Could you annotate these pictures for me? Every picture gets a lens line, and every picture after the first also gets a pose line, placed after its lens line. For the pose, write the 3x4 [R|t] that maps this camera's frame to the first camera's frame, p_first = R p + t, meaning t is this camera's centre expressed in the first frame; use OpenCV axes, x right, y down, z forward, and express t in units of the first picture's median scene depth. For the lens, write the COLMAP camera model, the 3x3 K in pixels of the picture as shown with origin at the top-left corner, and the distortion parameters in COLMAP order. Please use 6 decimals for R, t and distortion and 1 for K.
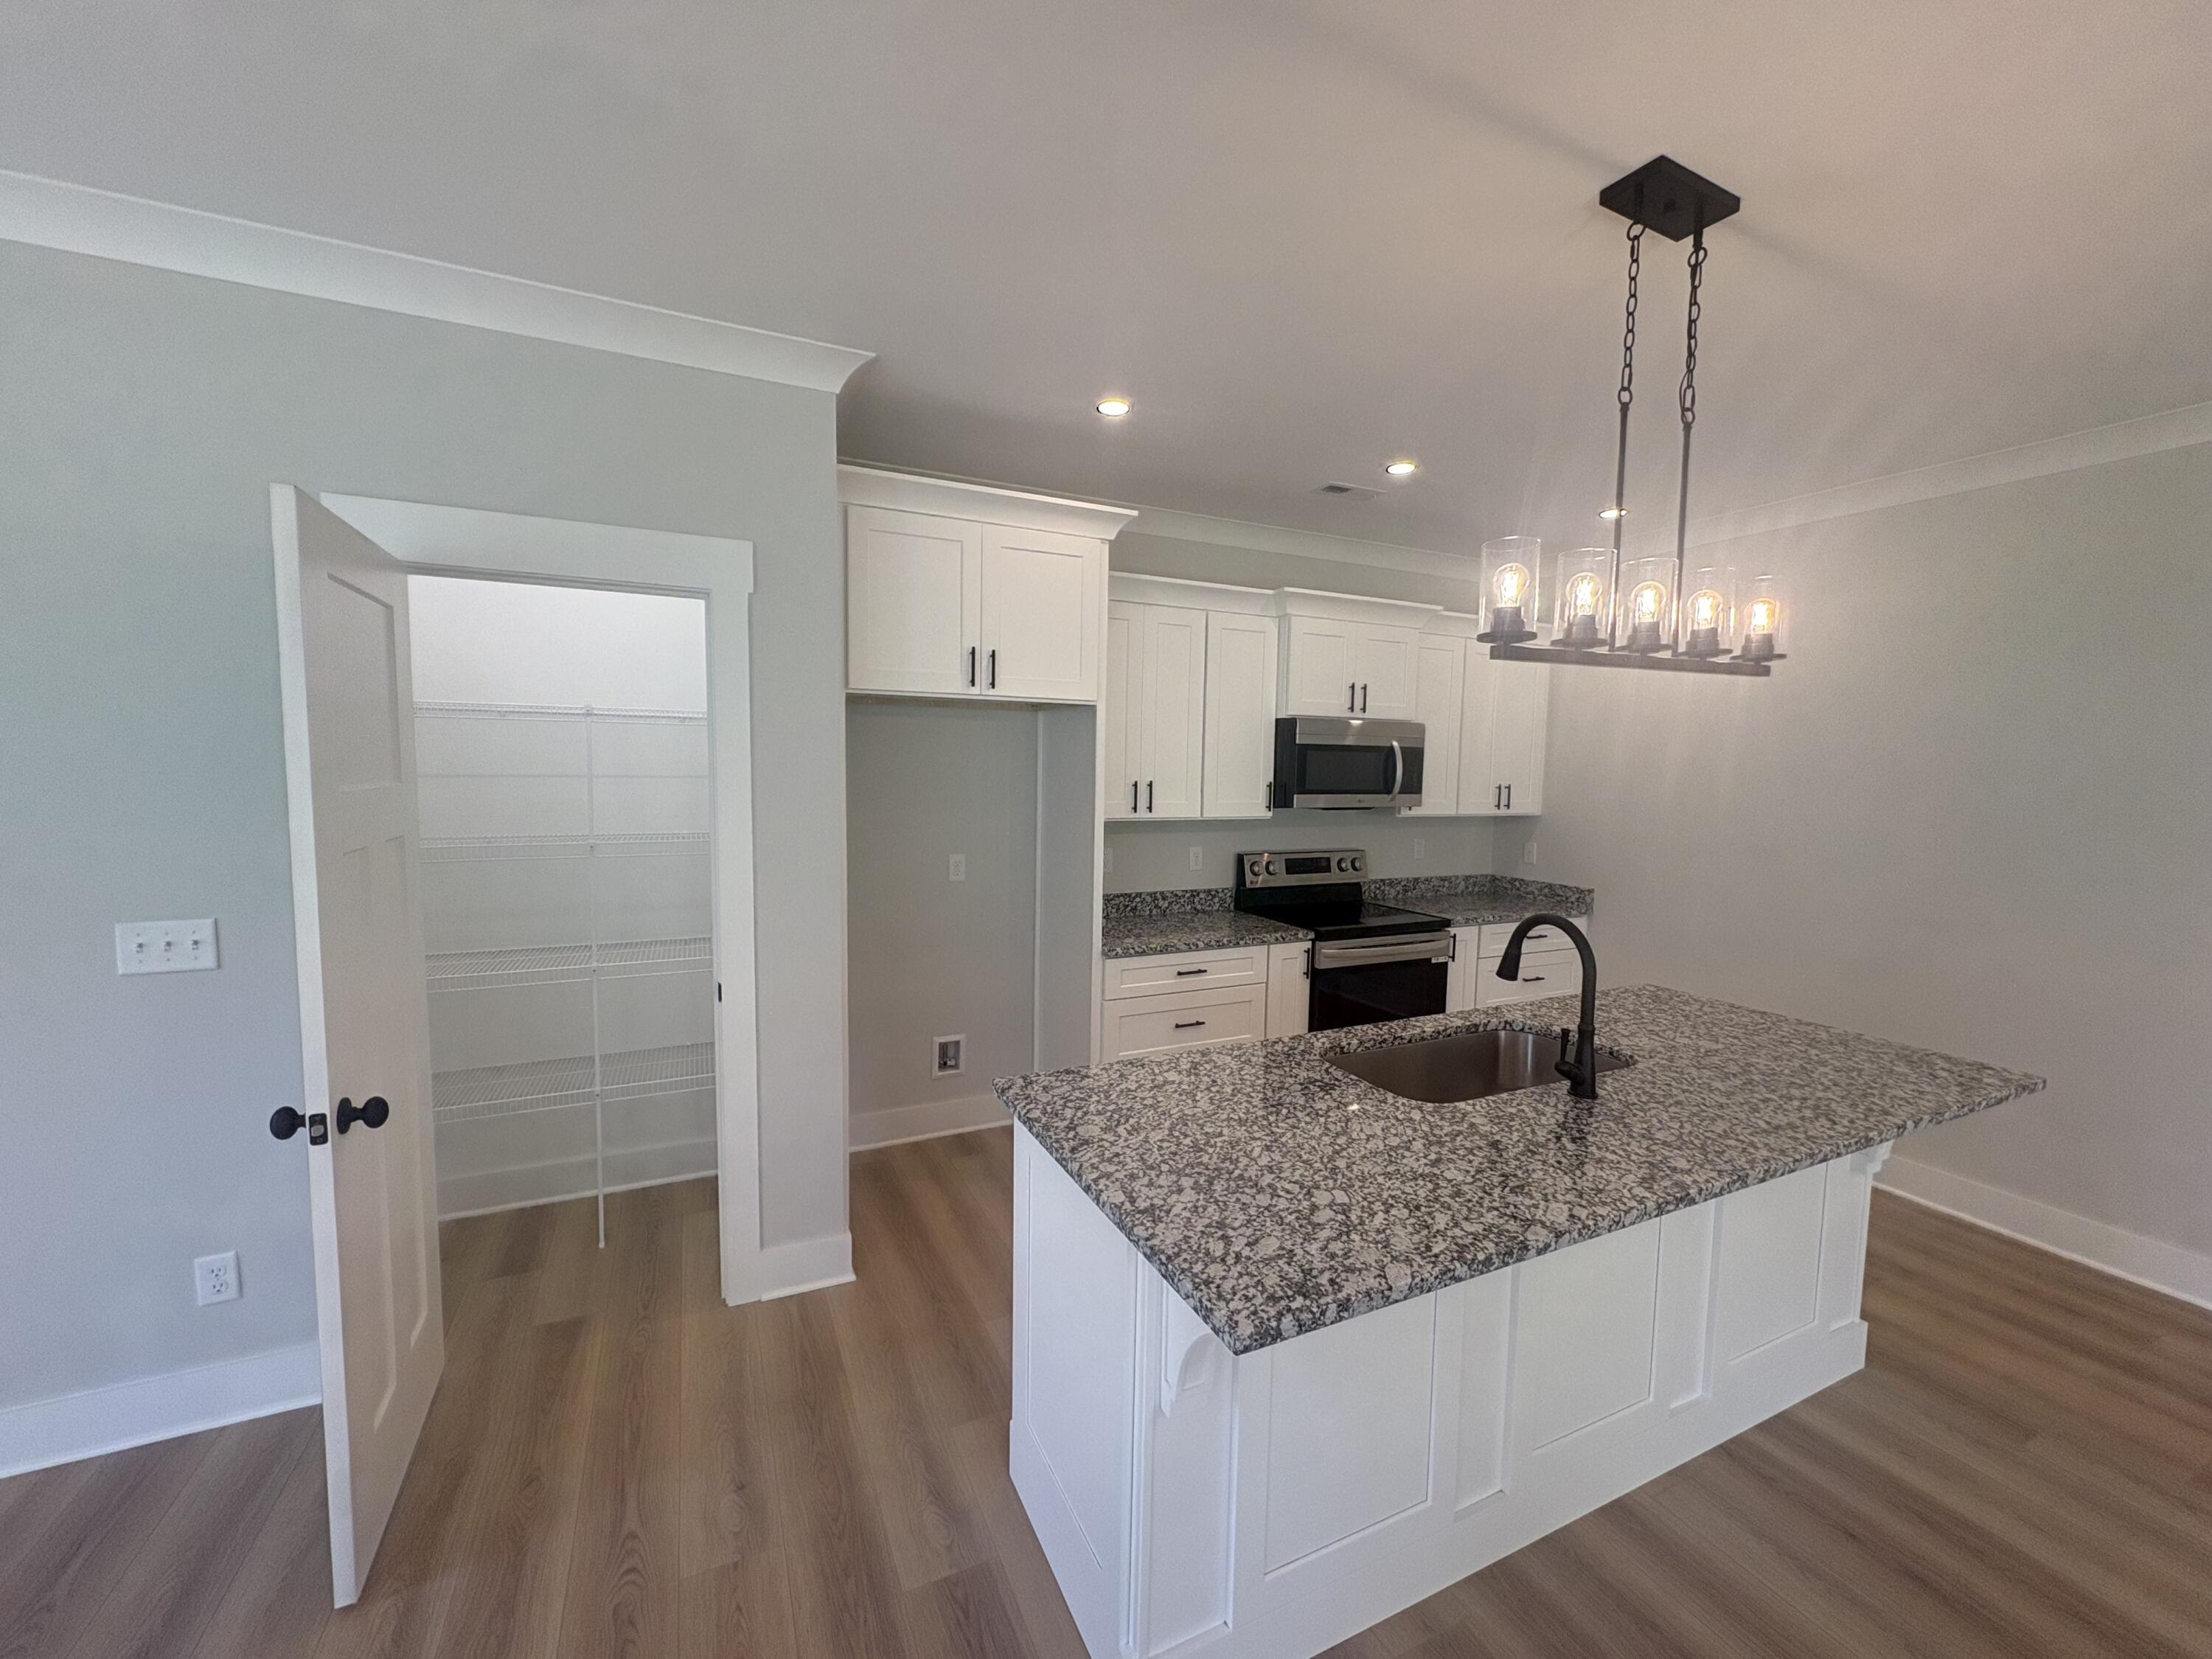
lens RADIAL K [[878.7, 0, 1106.0], [0, 878.7, 829.5], [0, 0, 1]] dist [-0.001657, 0.000190]
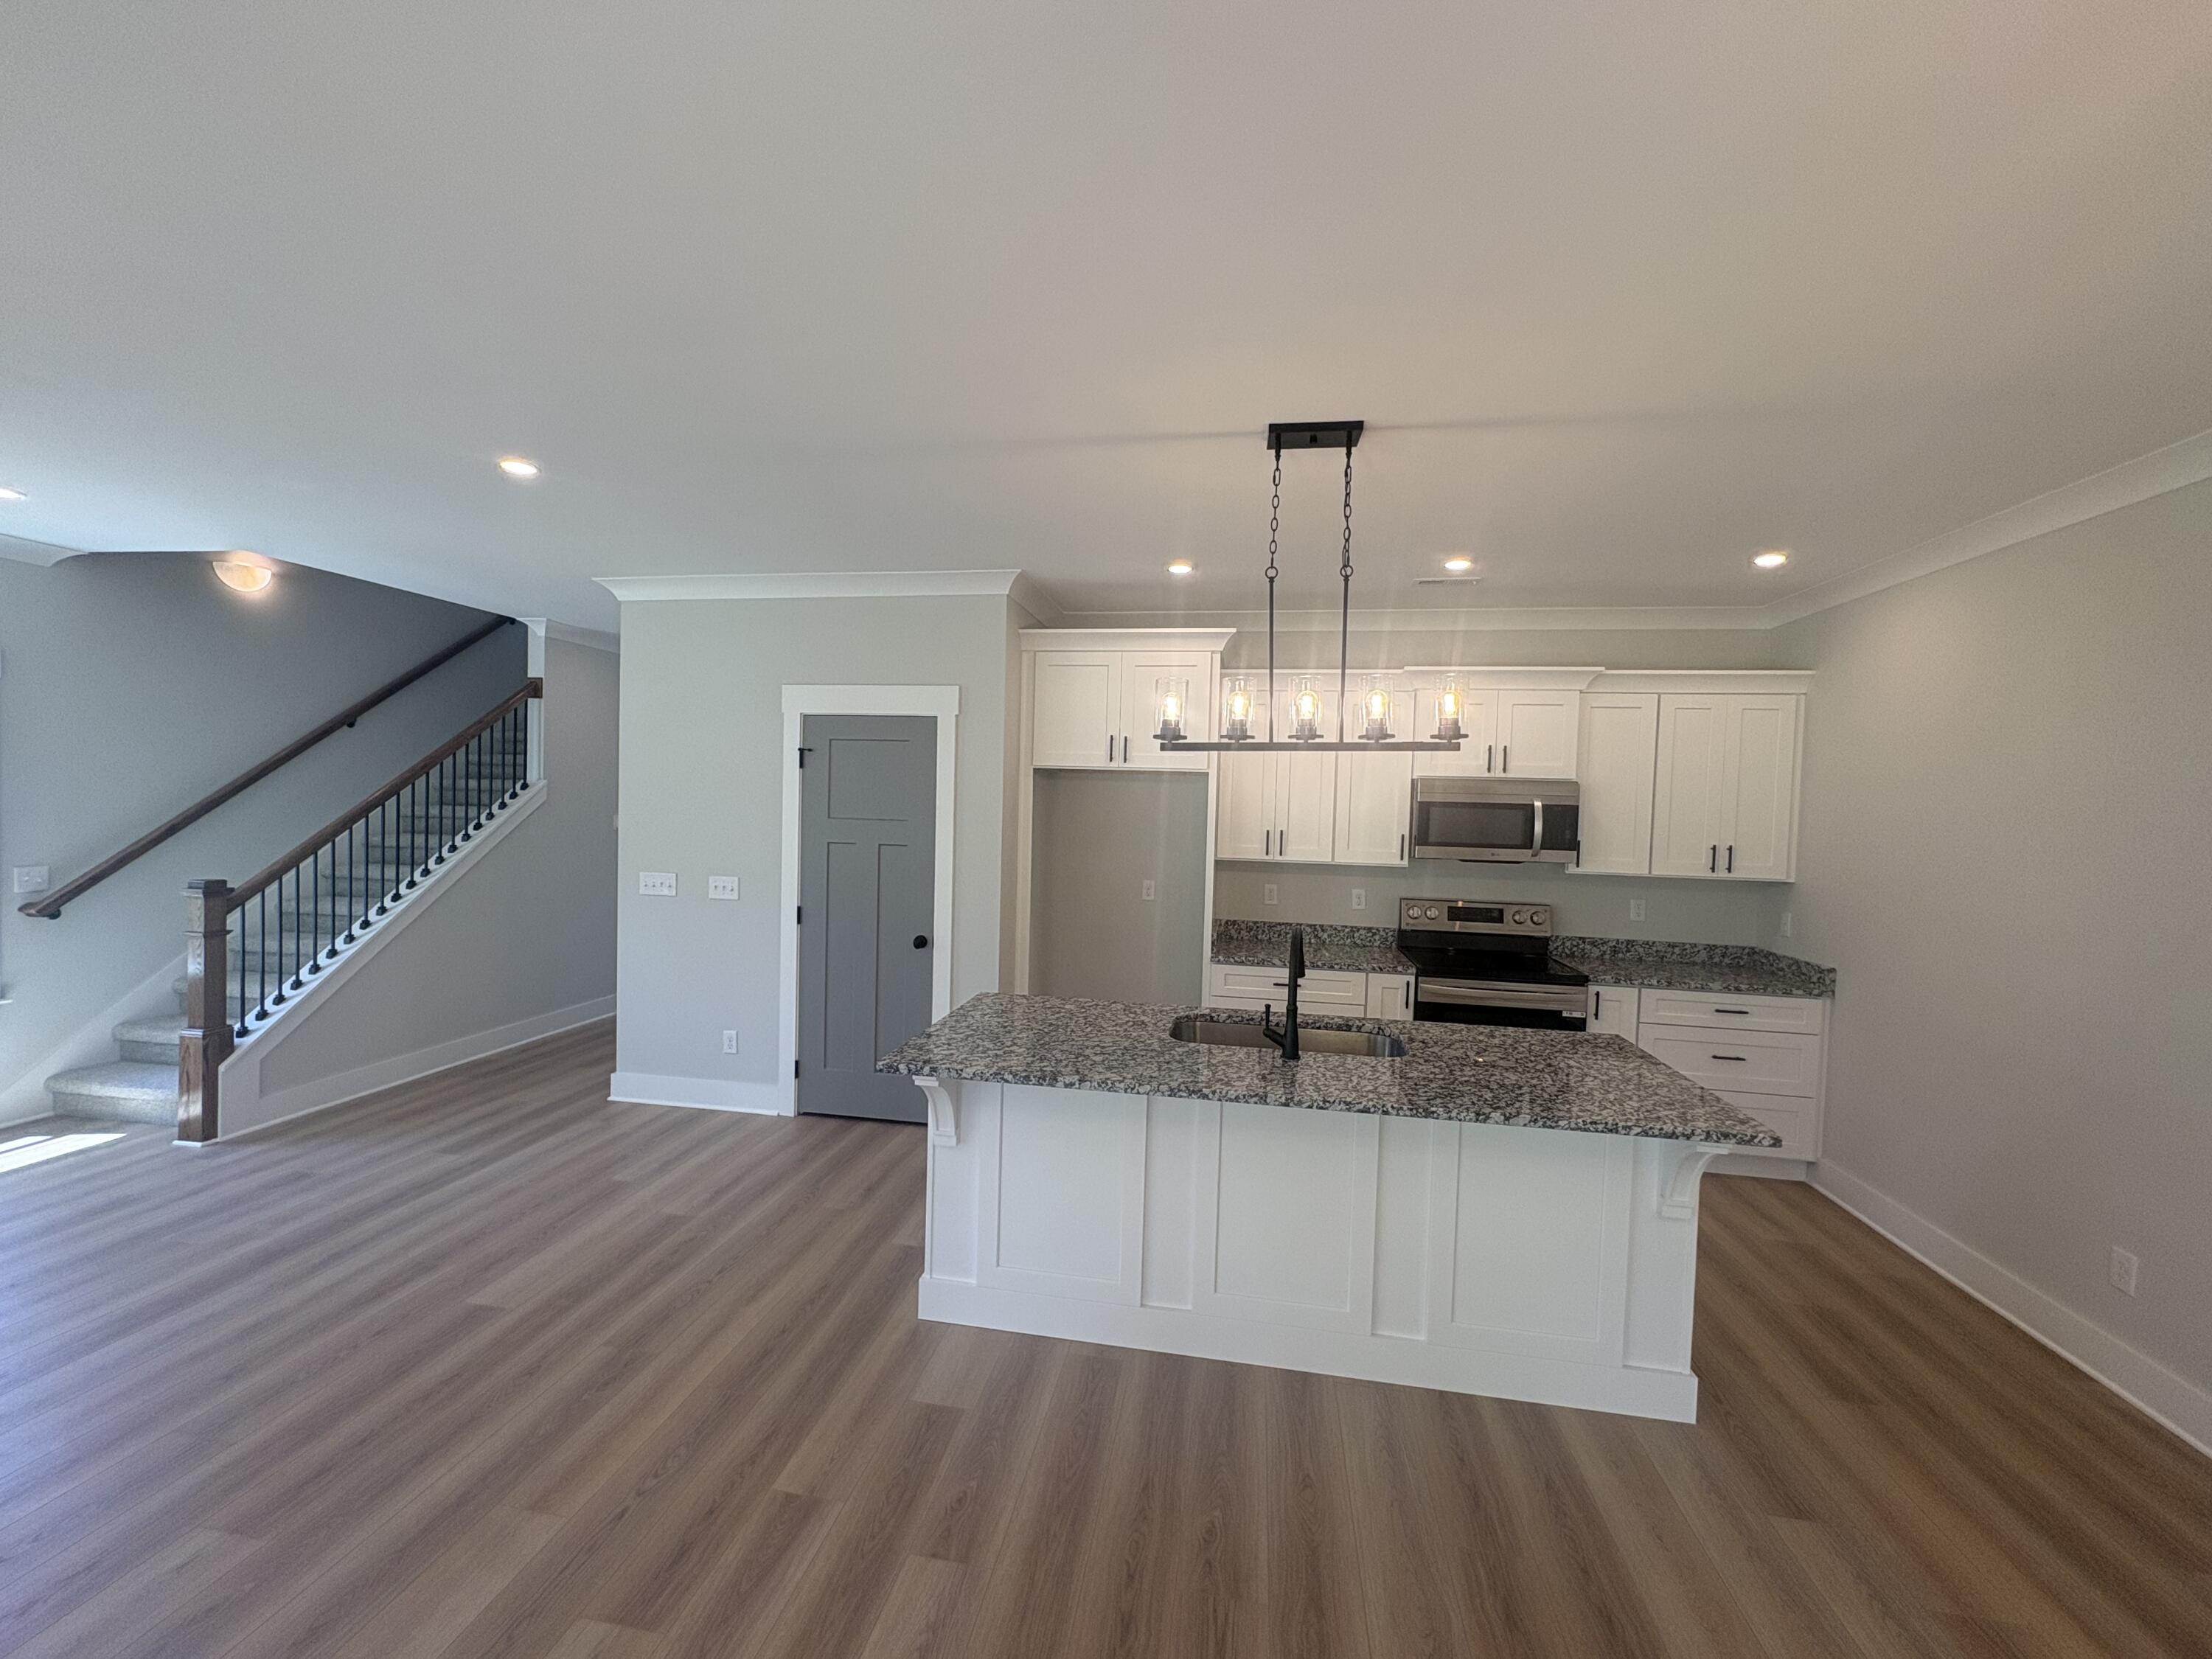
lens RADIAL K [[878.7, 0, 1106.0], [0, 878.7, 829.5], [0, 0, 1]] dist [-0.001657, 0.000190]
pose [[0.817381, 0.023577, -0.575615, 0.684914], [-0.058467, 0.997398, -0.042171, 0.013059], [0.573124, 0.068124, 0.816632, -0.197791]]
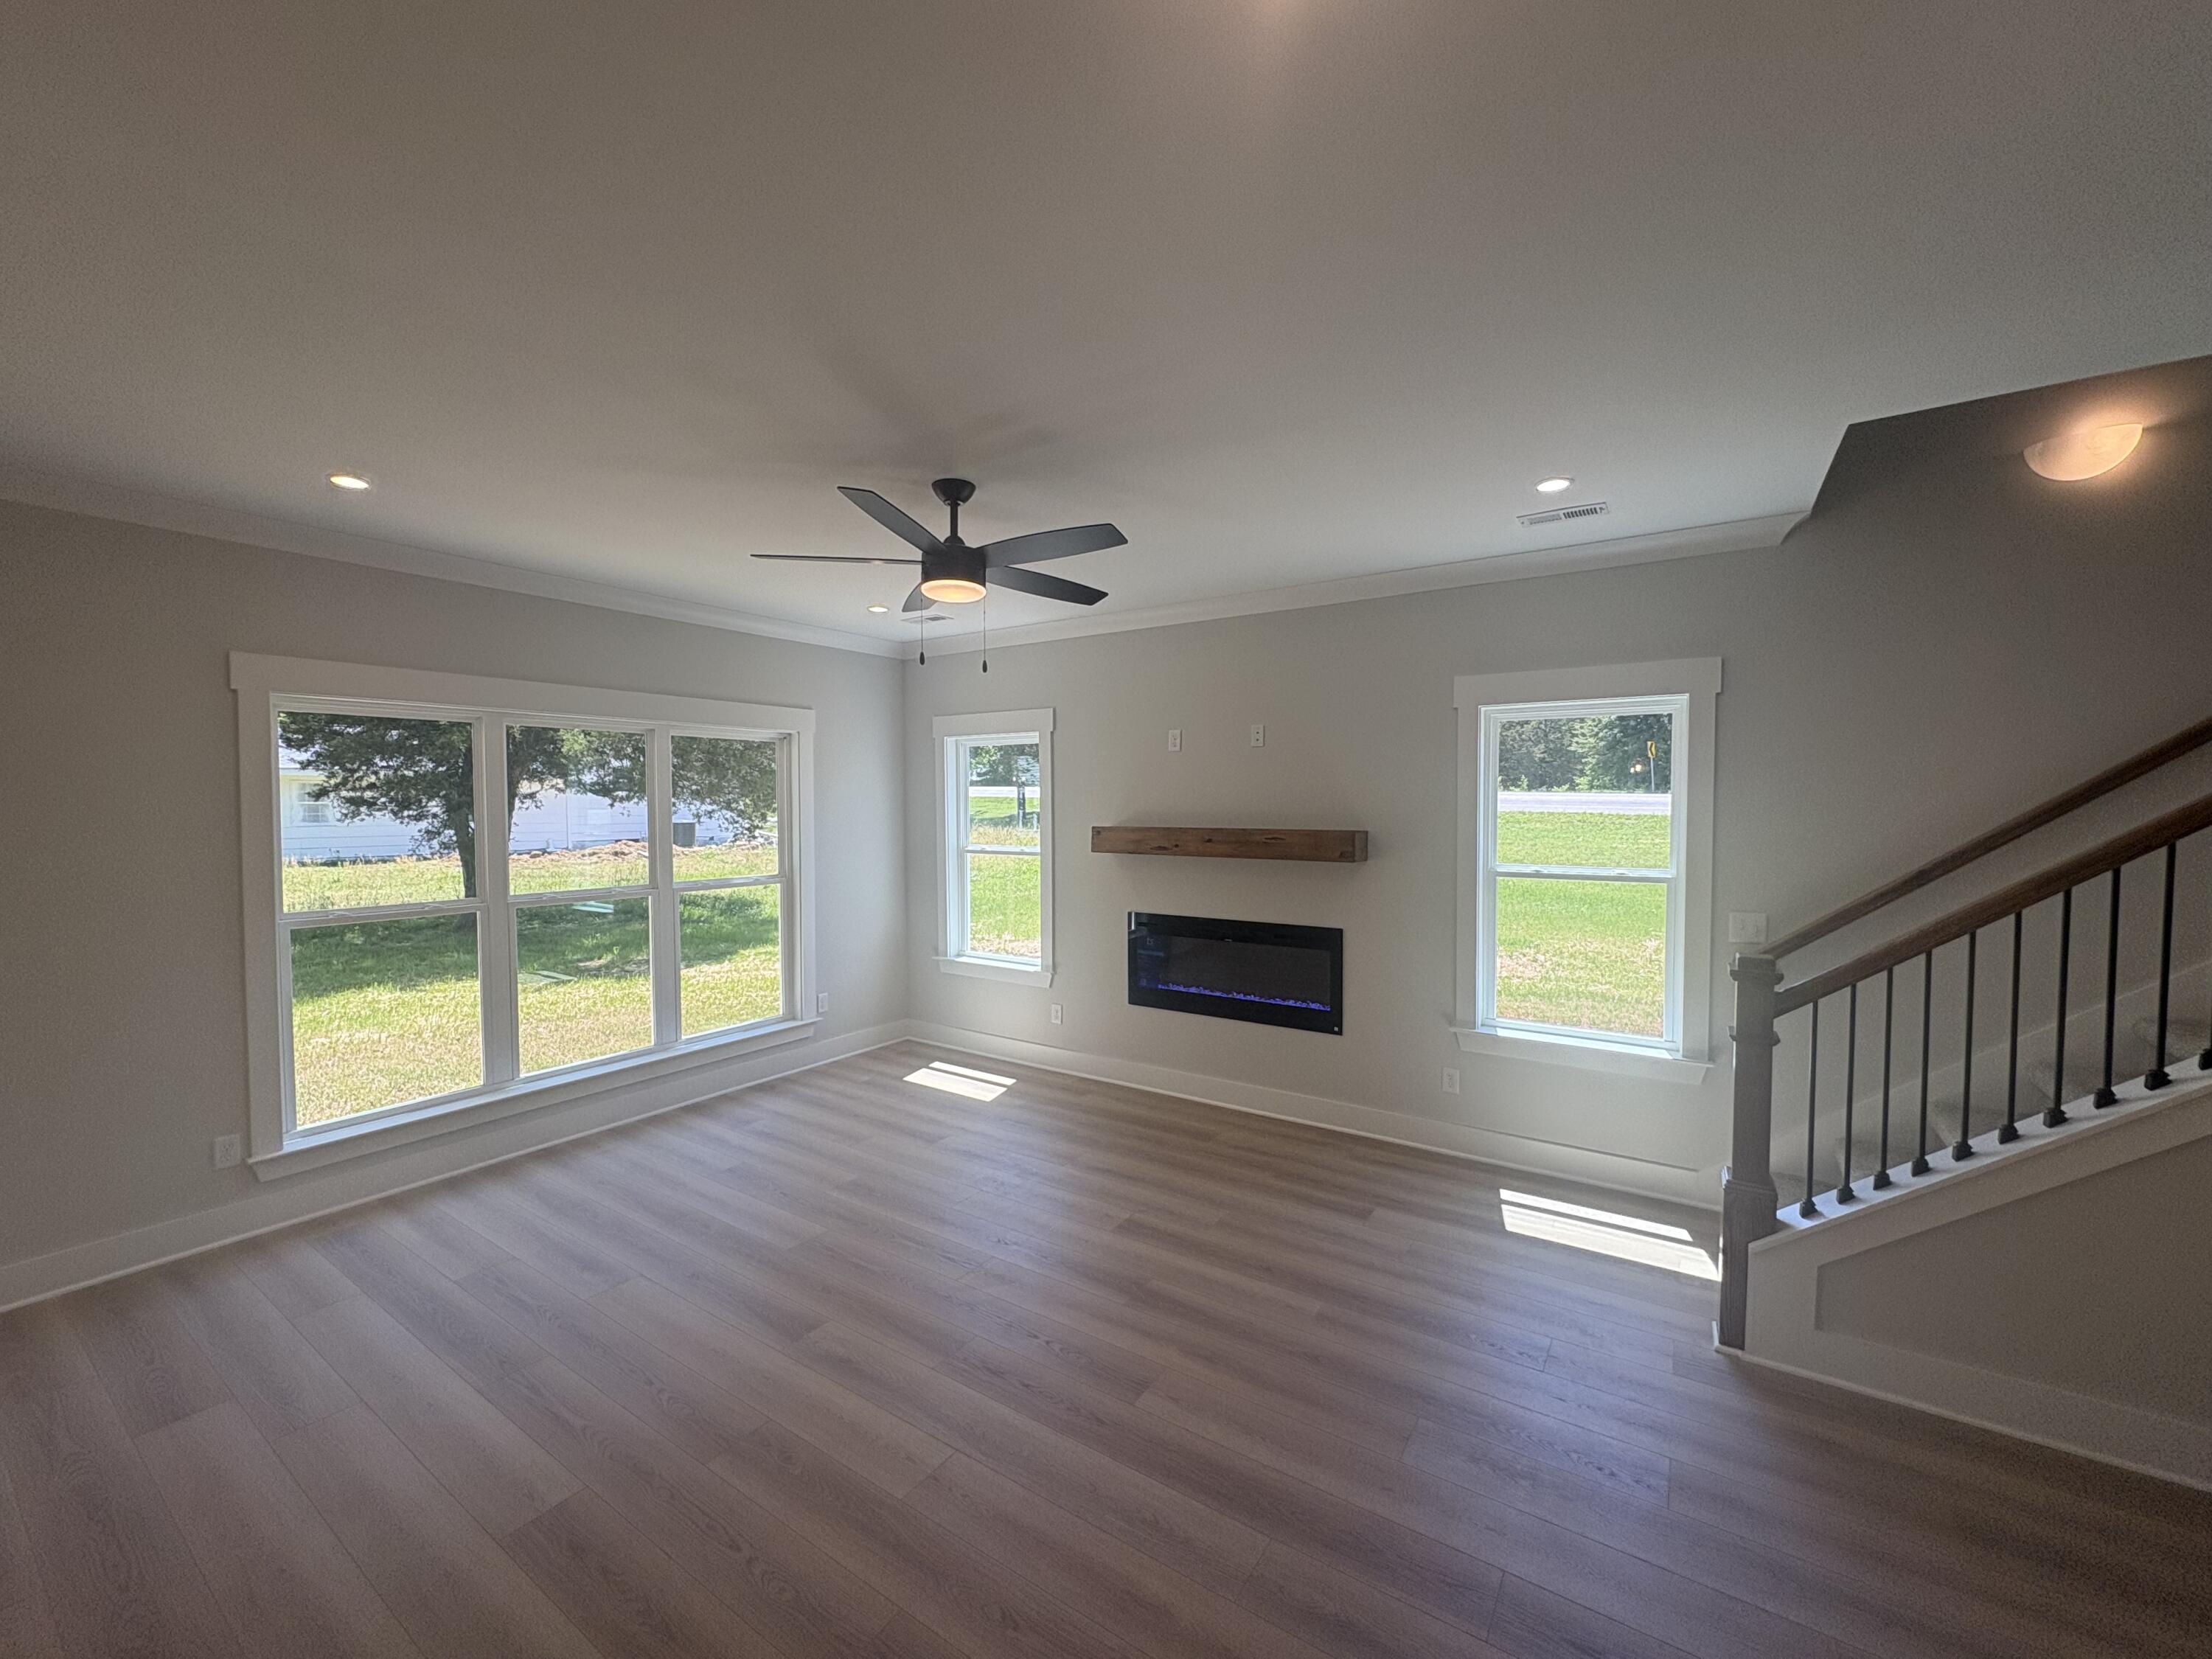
lens RADIAL K [[878.7, 0, 1106.0], [0, 878.7, 829.5], [0, 0, 1]] dist [-0.001657, 0.000190]
pose [[-0.859109, 0.001684, -0.511790, -0.170158], [-0.050434, 0.994849, 0.087934, -0.054744], [0.509302, 0.101357, -0.854598, 0.503269]]
